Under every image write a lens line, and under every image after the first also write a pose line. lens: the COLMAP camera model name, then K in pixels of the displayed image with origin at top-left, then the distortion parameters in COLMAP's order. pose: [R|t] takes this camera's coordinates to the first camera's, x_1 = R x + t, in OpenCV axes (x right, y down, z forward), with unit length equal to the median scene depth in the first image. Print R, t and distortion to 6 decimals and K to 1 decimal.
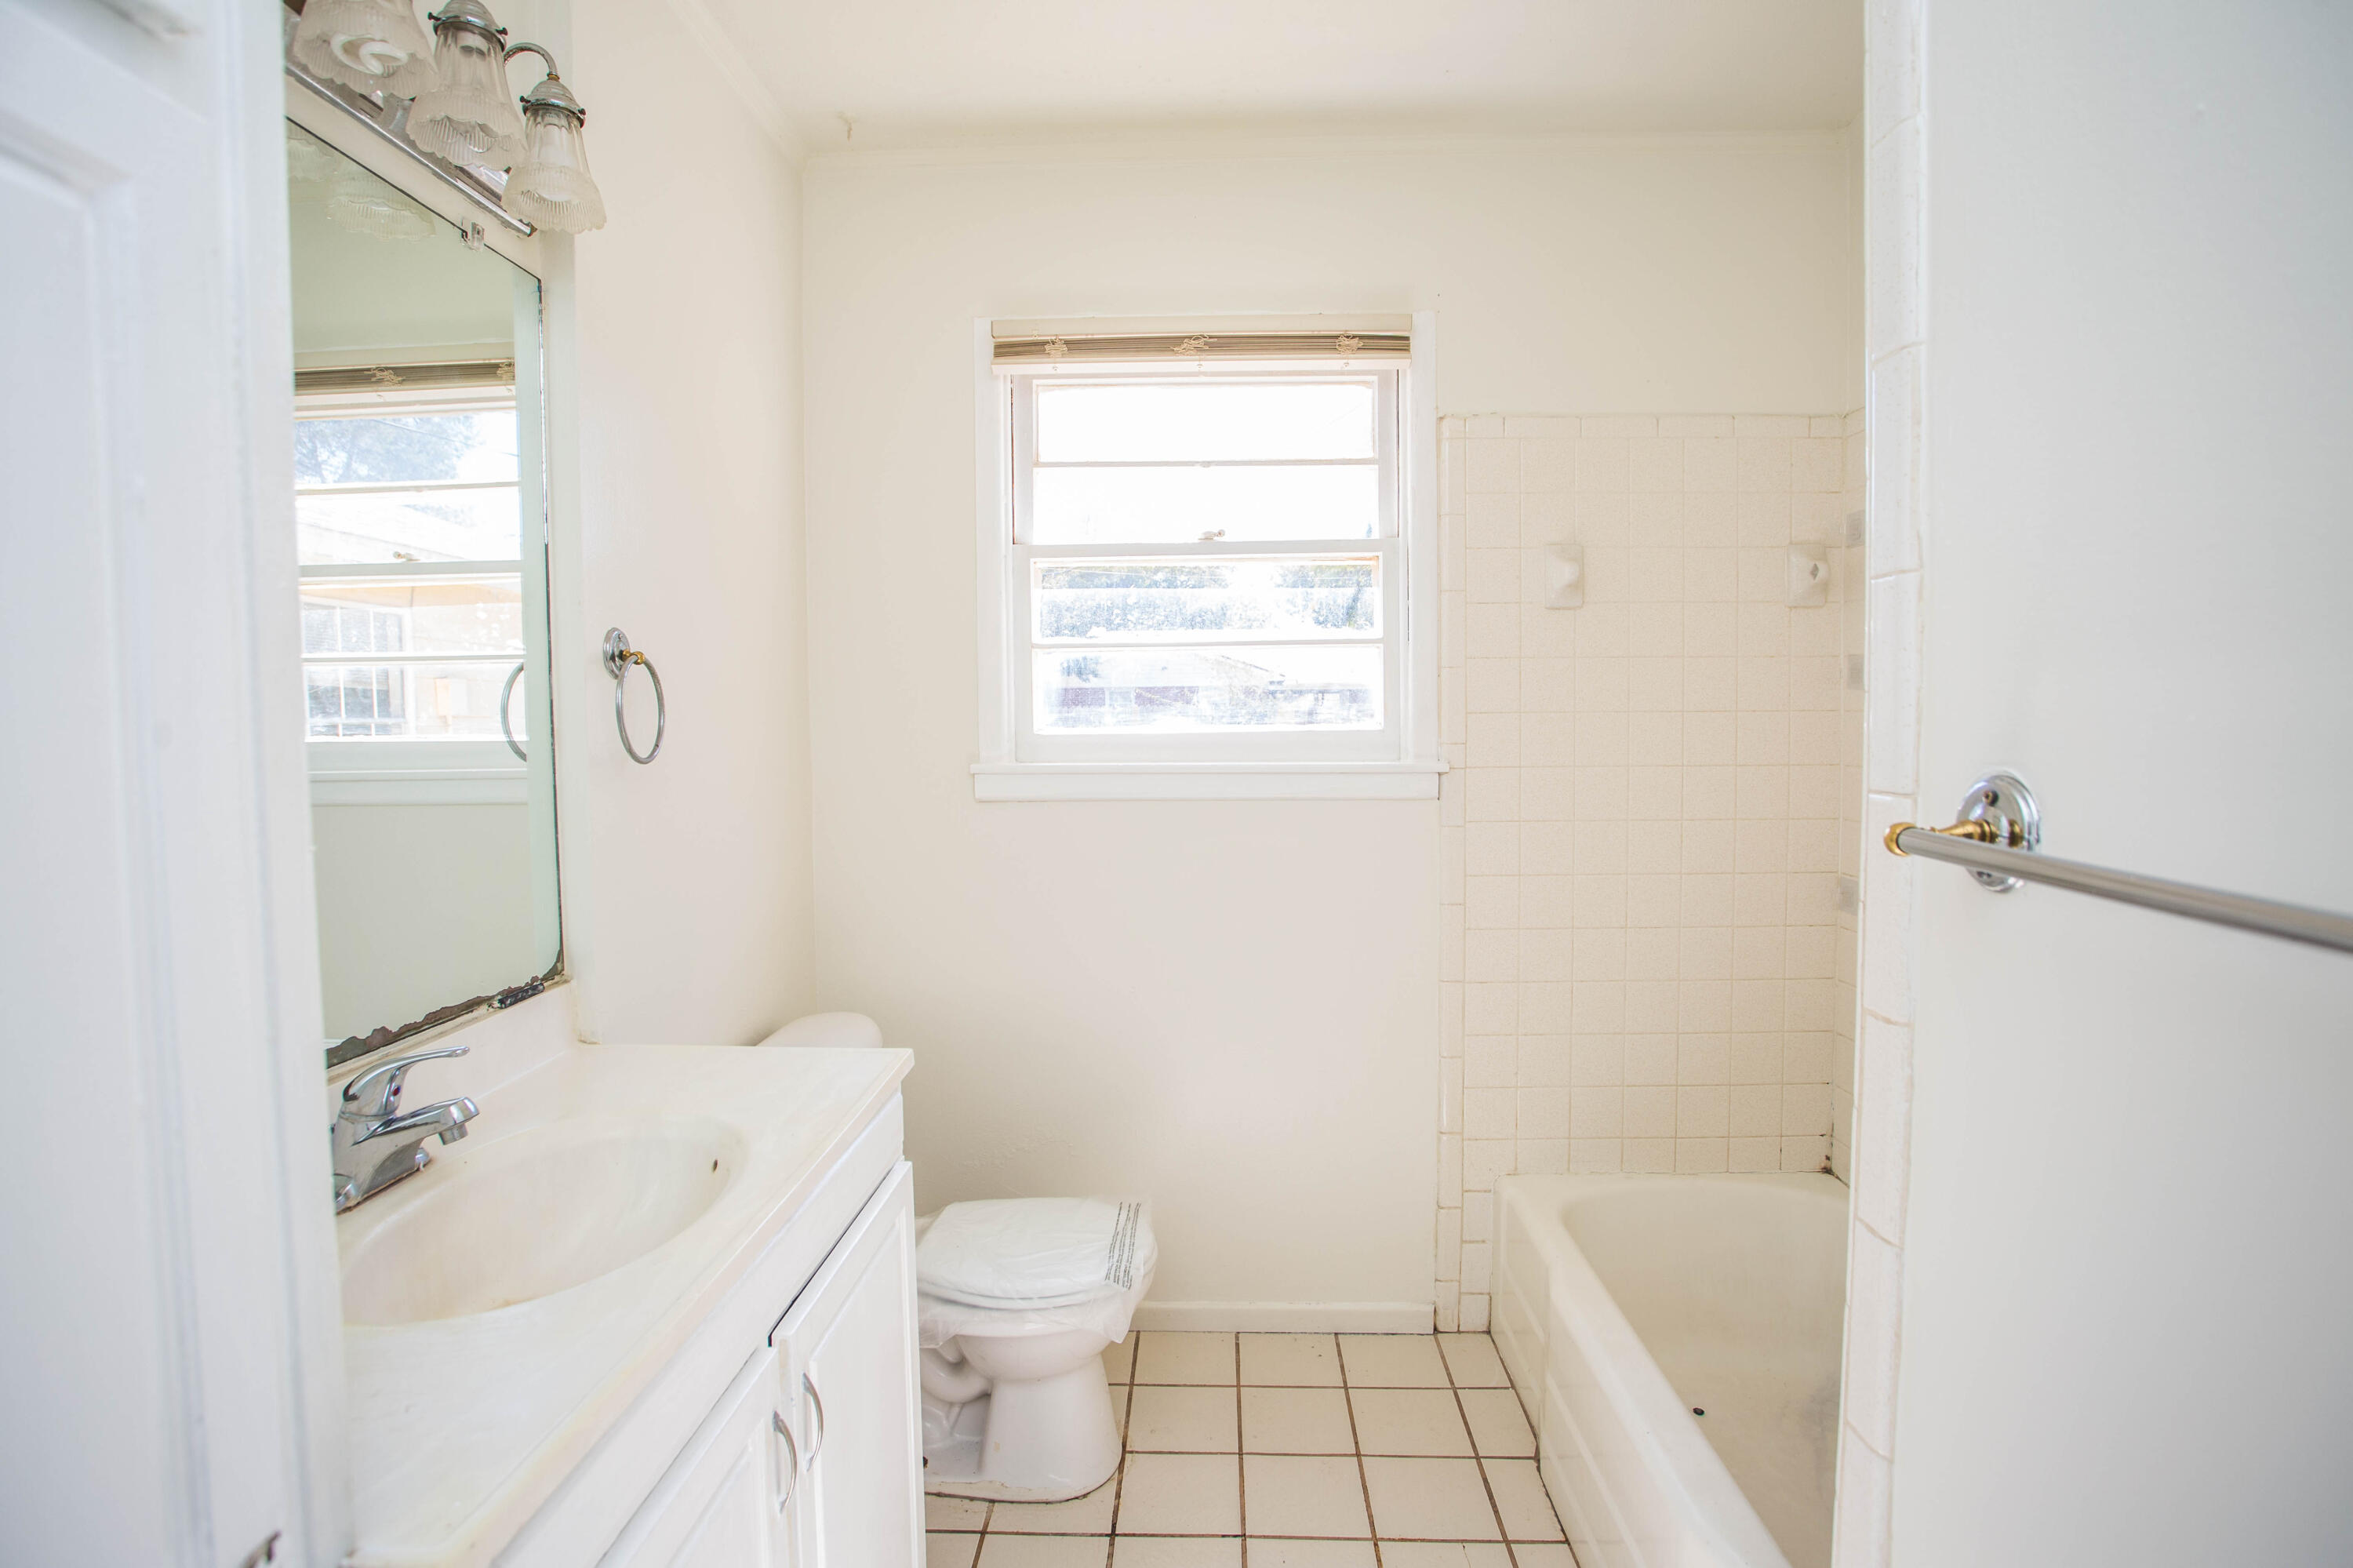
lens RADIAL K [[1143.3, 0, 1171.4], [0, 1143.3, 783.2], [0, 0, 1]] dist [-0.070789, 0.026435]
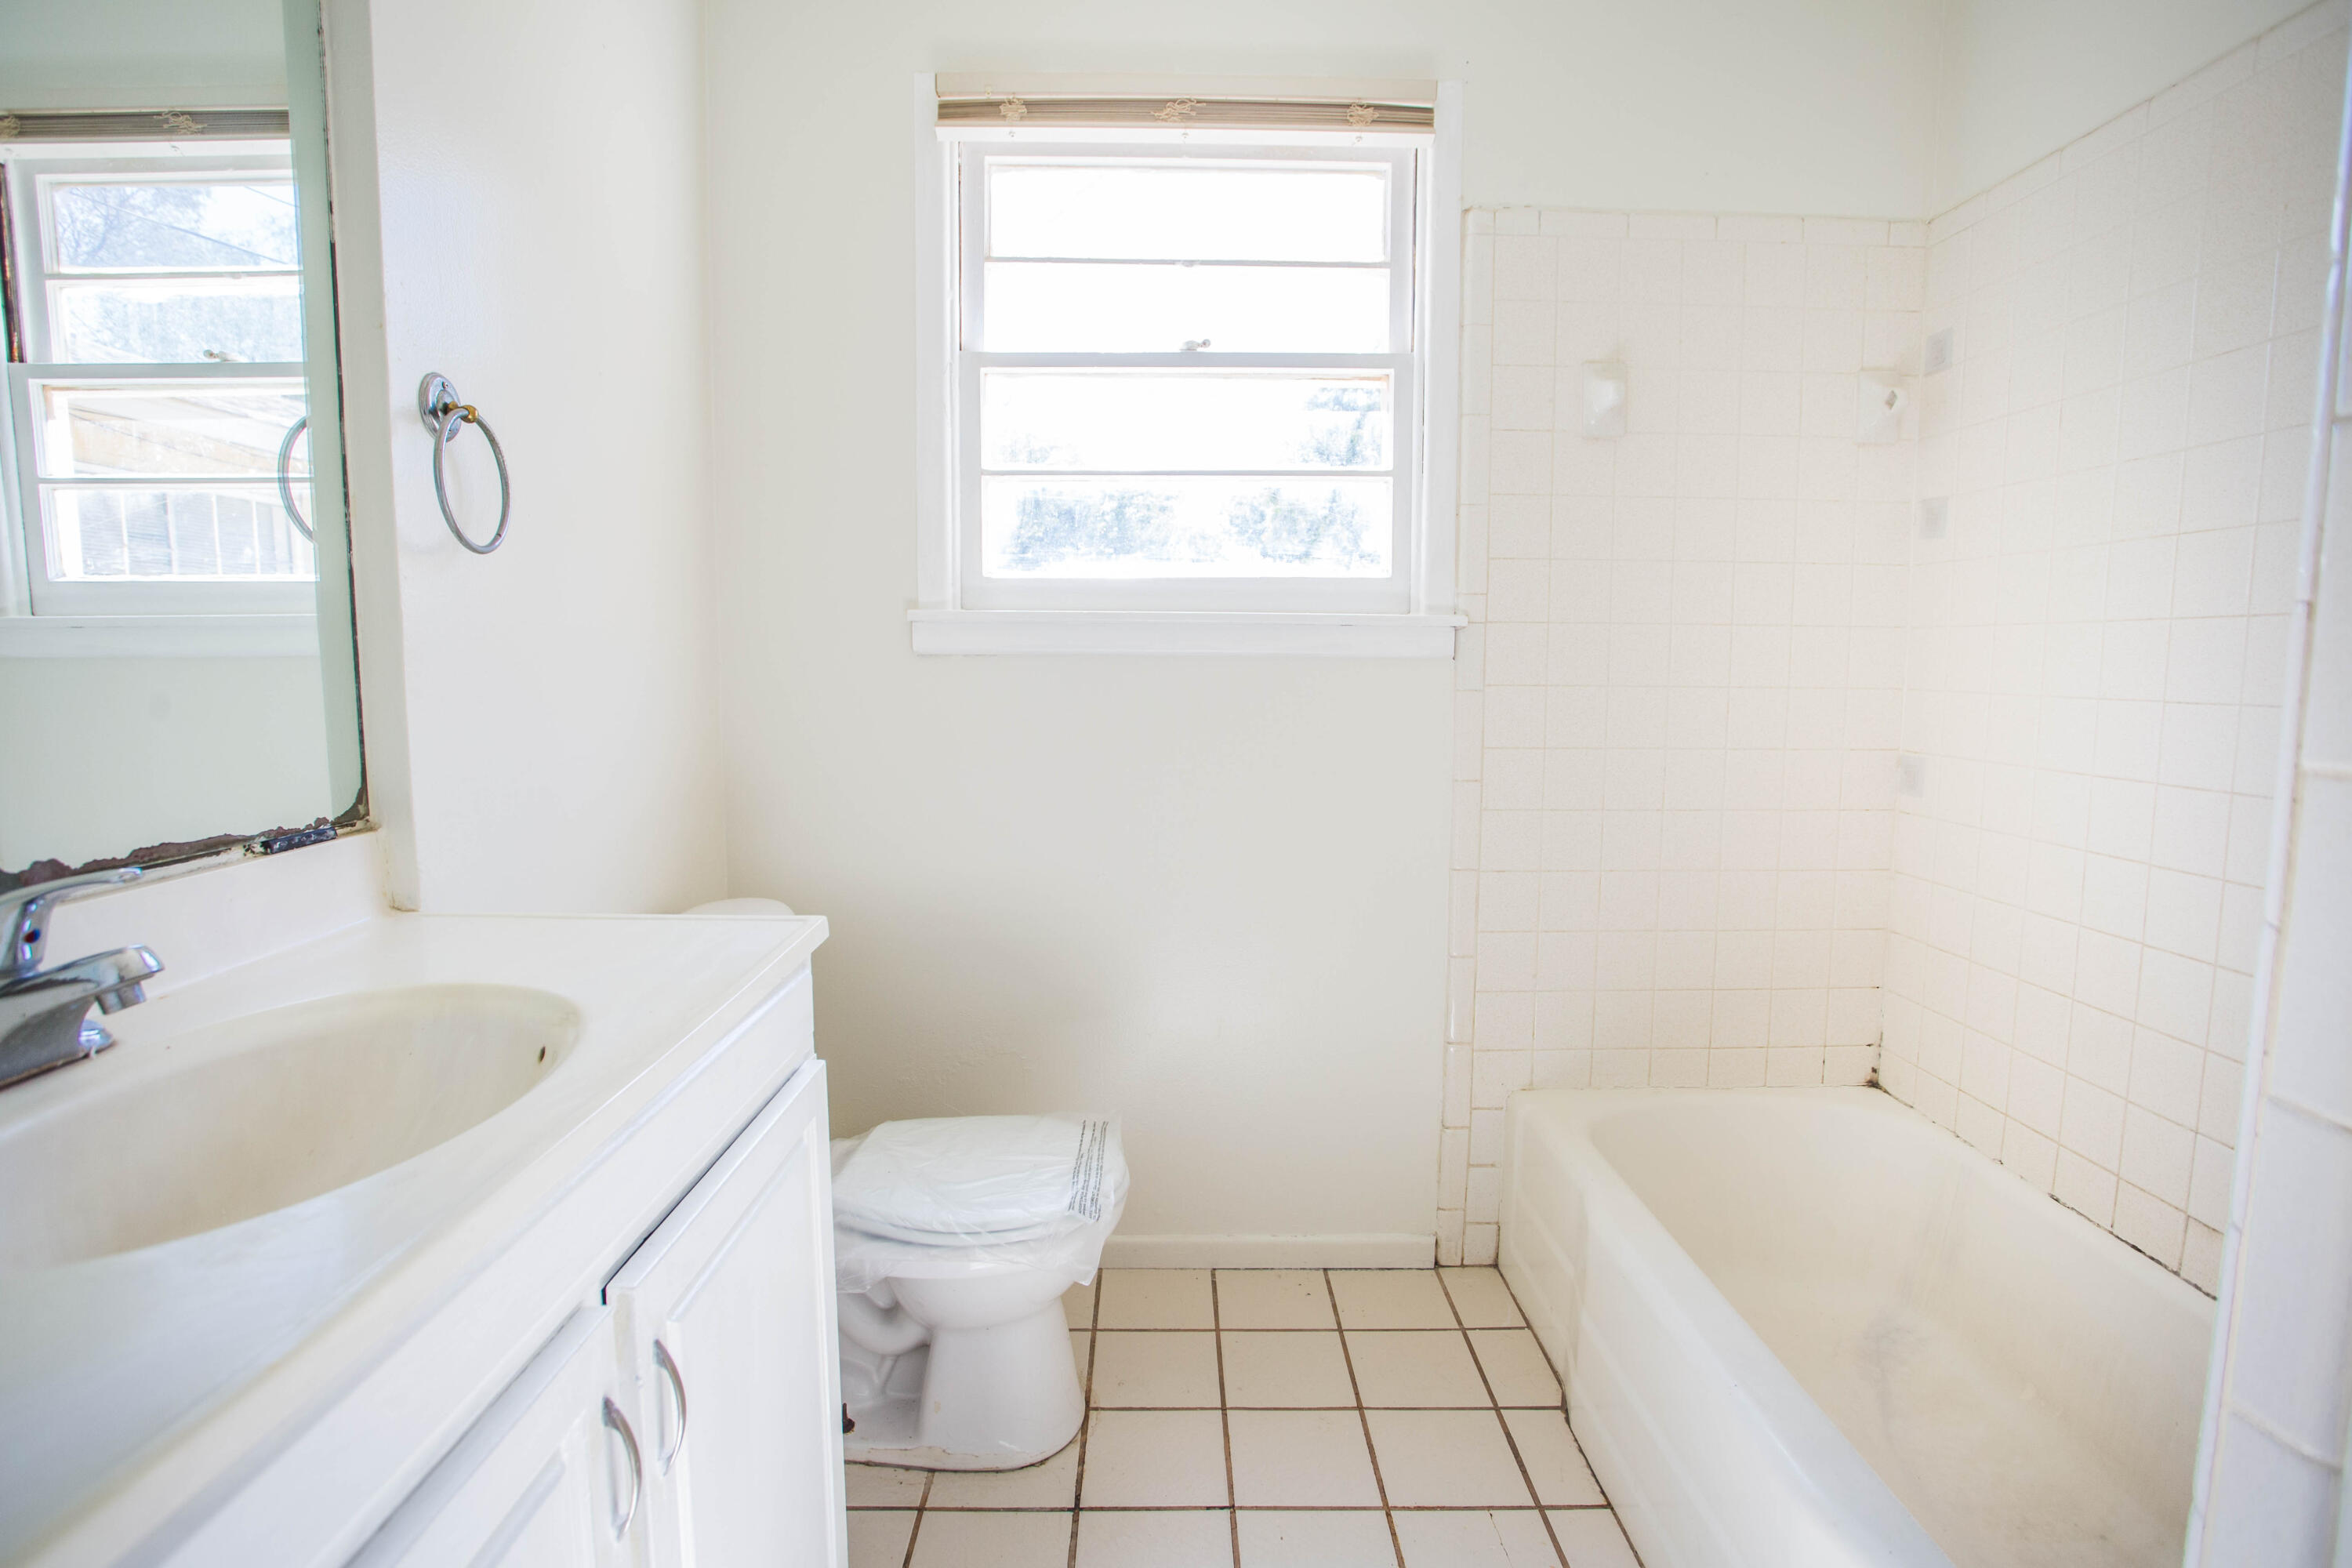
lens RADIAL K [[1142.8, 0, 1170.5], [0, 1142.8, 781.2], [0, 0, 1]] dist [-0.070789, 0.026435]
pose [[0.998886, 0.008208, 0.046463, -0.022274], [-0.010485, 0.998744, 0.048988, 0.074954], [-0.046002, -0.049420, 0.997718, 0.163172]]
